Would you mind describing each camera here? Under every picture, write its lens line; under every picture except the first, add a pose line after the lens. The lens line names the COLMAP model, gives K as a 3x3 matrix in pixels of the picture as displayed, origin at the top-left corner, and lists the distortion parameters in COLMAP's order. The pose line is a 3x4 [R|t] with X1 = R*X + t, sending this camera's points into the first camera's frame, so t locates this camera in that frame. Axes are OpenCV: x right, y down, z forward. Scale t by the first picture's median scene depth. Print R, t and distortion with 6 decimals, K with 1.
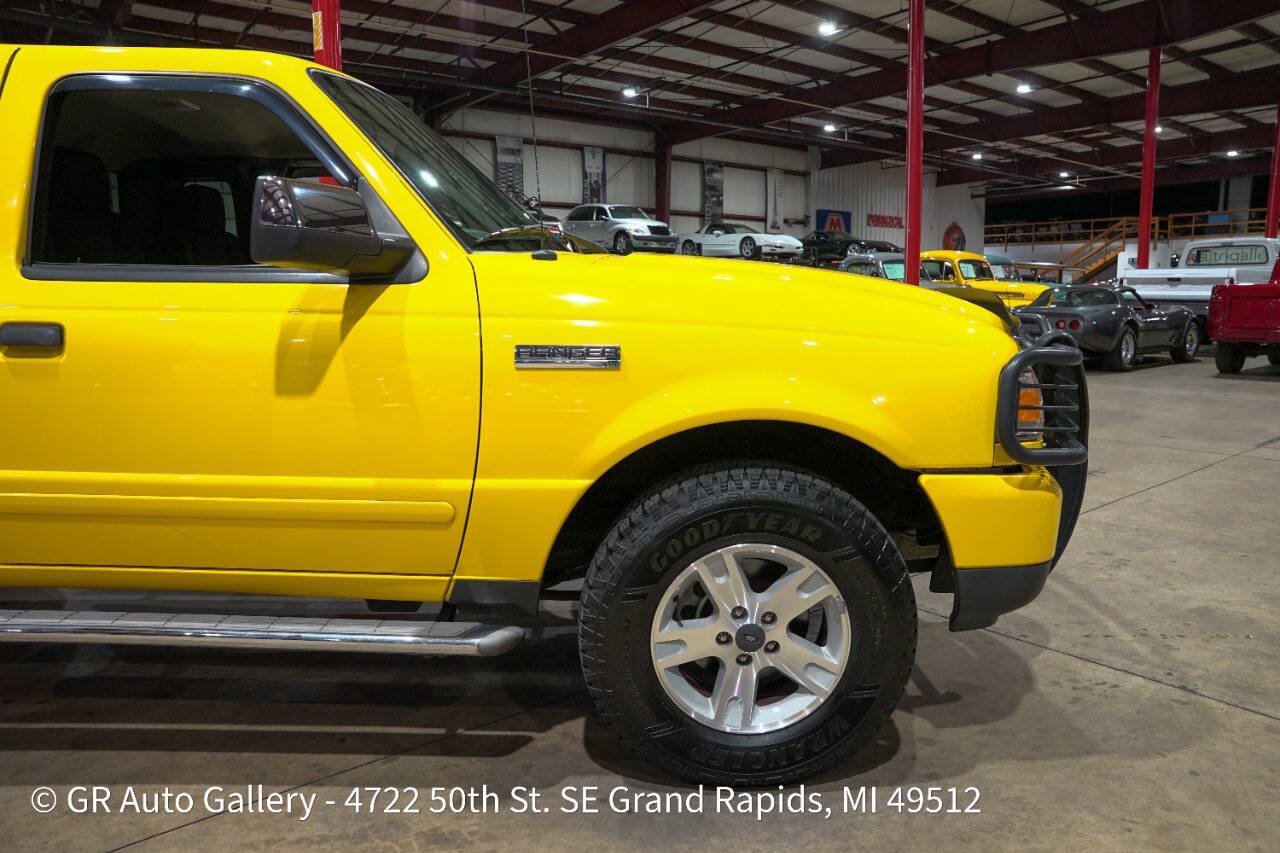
lens RADIAL K [[875.8, 0, 641.8], [0, 875.8, 424.7], [0, 0, 1]] dist [-0.139908, 0.108873]
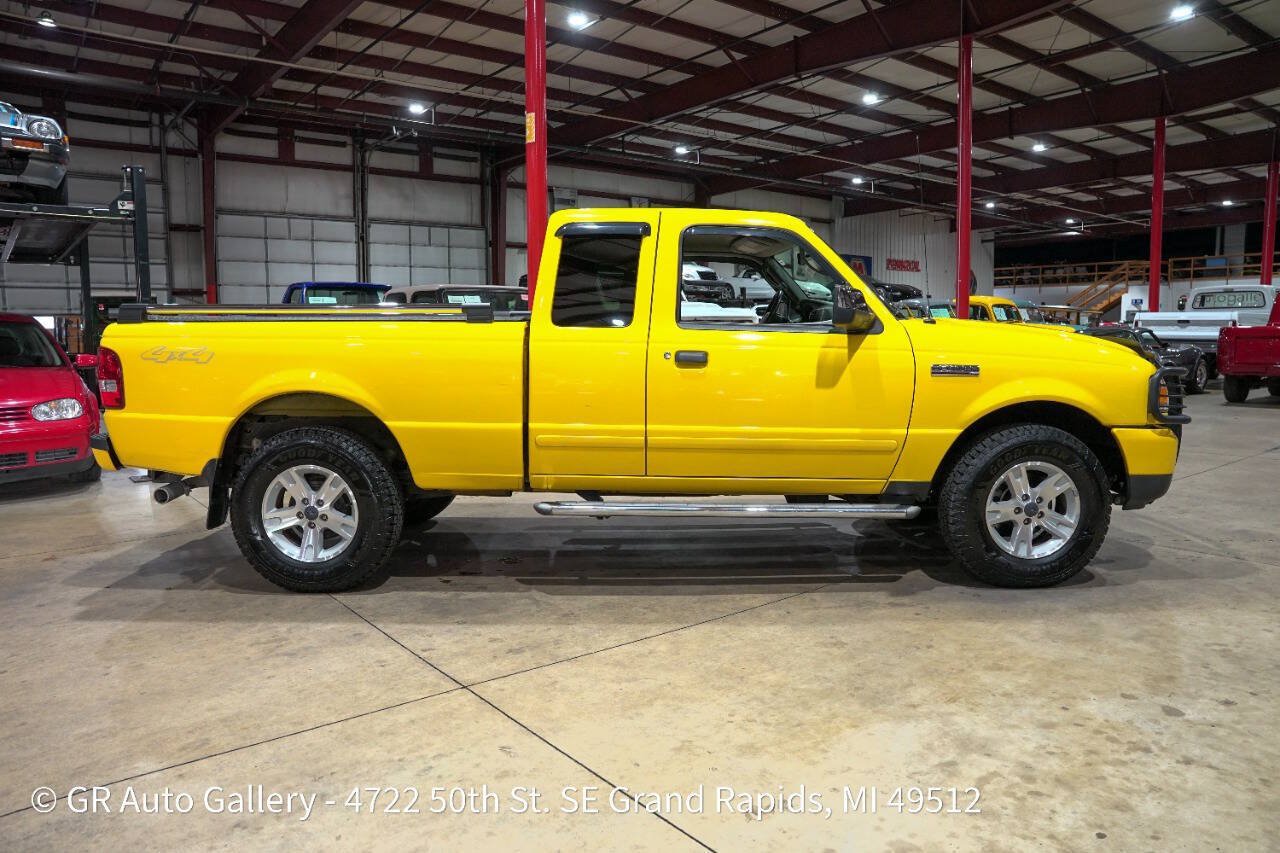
lens RADIAL K [[875.8, 0, 641.7], [0, 875.8, 426.0], [0, 0, 1]] dist [-0.139908, 0.108873]
pose [[0.999998, 0.001129, 0.001454, -0.079791], [-0.001066, 0.999094, -0.042548, 0.013810], [-0.001500, 0.042546, 0.999093, -0.101260]]
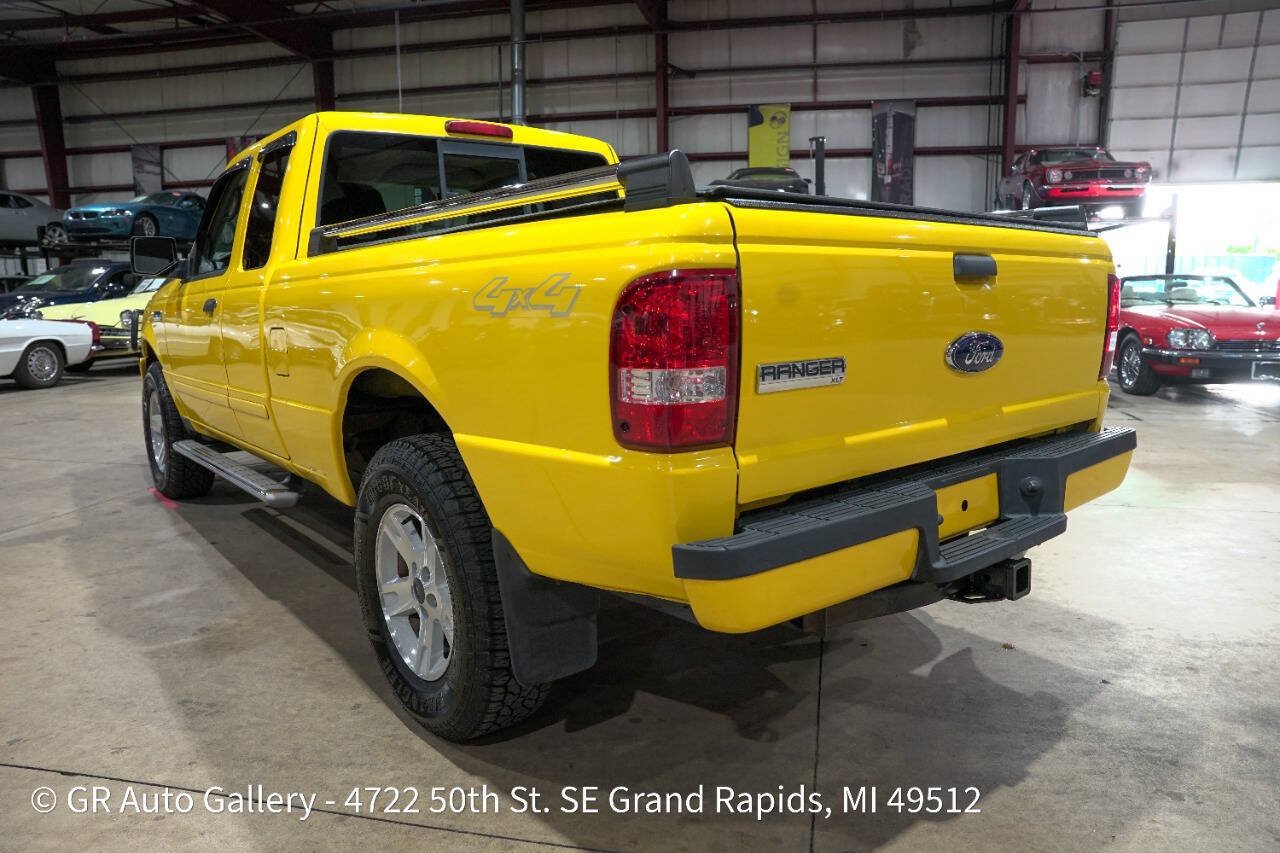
lens RADIAL K [[875.8, 0, 641.5], [0, 875.8, 427.6], [0, 0, 1]] dist [-0.139908, 0.108873]
pose [[-0.628076, -0.114595, 0.769668, -0.260260], [0.129815, 0.959806, 0.248838, -0.031285], [-0.767247, 0.256204, -0.587955, 0.225091]]
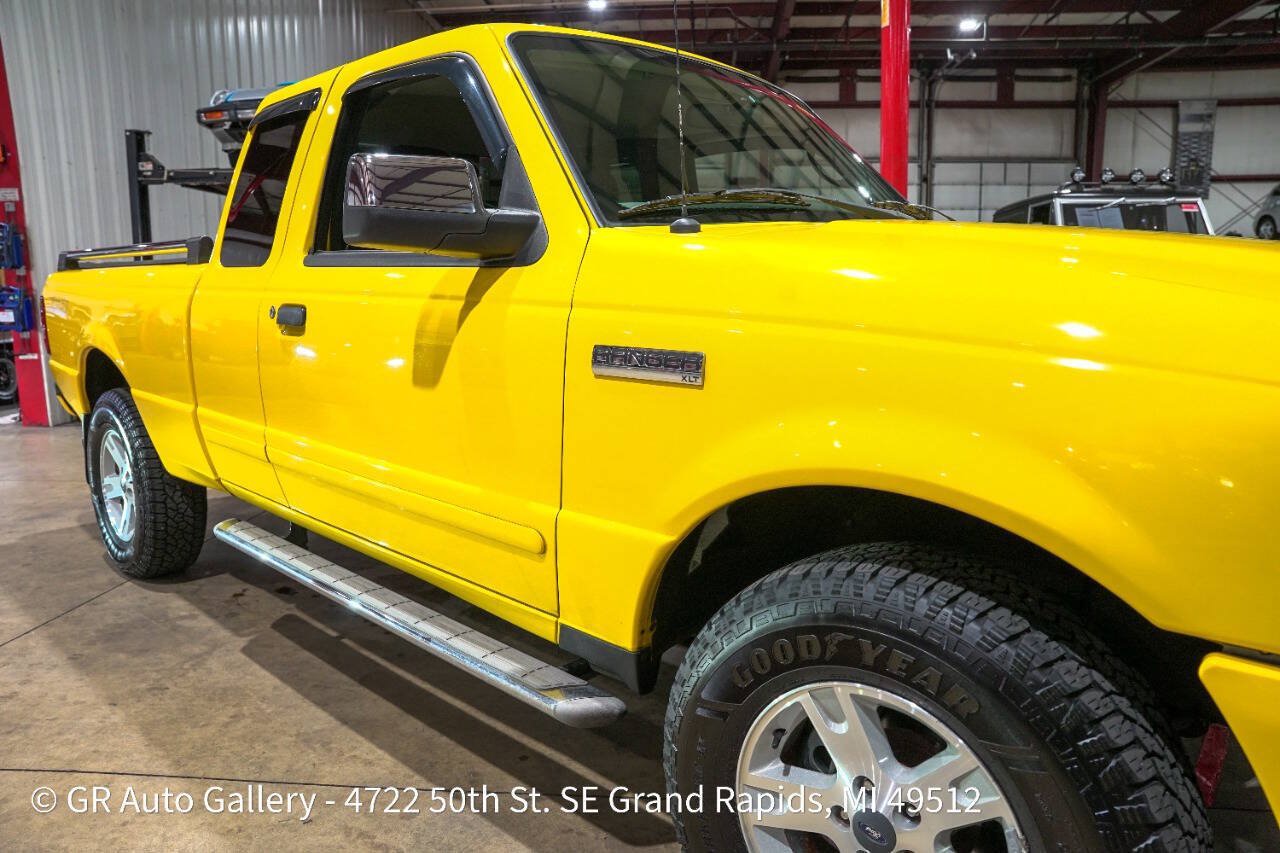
lens RADIAL K [[875.8, 0, 643.4], [0, 875.8, 424.9], [0, 0, 1]] dist [-0.139908, 0.108873]
pose [[0.736452, 0.105715, -0.668179, 0.038322], [-0.097610, 0.993984, 0.049678, -0.005950], [0.669411, 0.028636, 0.742340, 0.043350]]
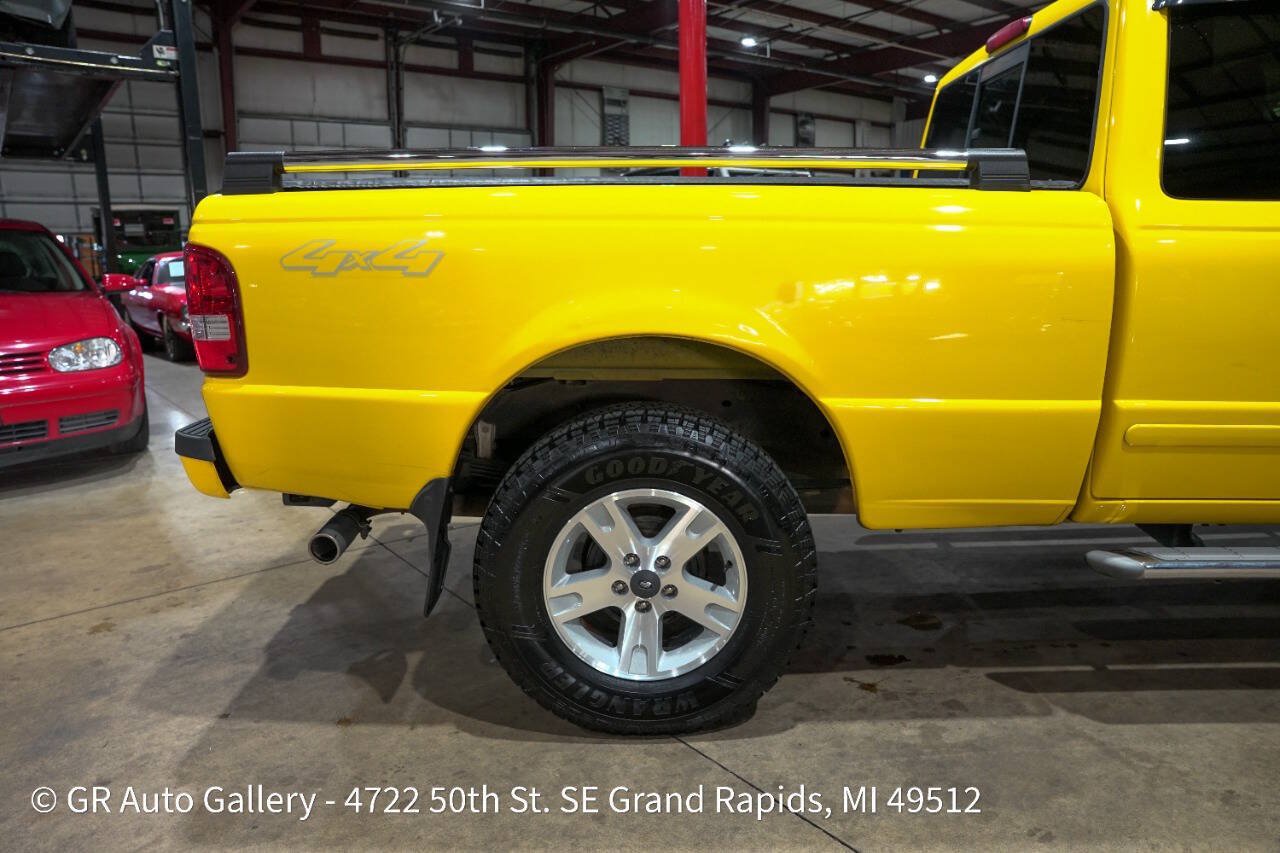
lens RADIAL K [[875.8, 0, 642.4], [0, 875.8, 426.2], [0, 0, 1]] dist [-0.139908, 0.108873]
pose [[0.999916, -0.007043, -0.010923, -0.156266], [0.007588, 0.998684, 0.050714, 0.002568], [0.010552, -0.050793, 0.998653, 0.002311]]
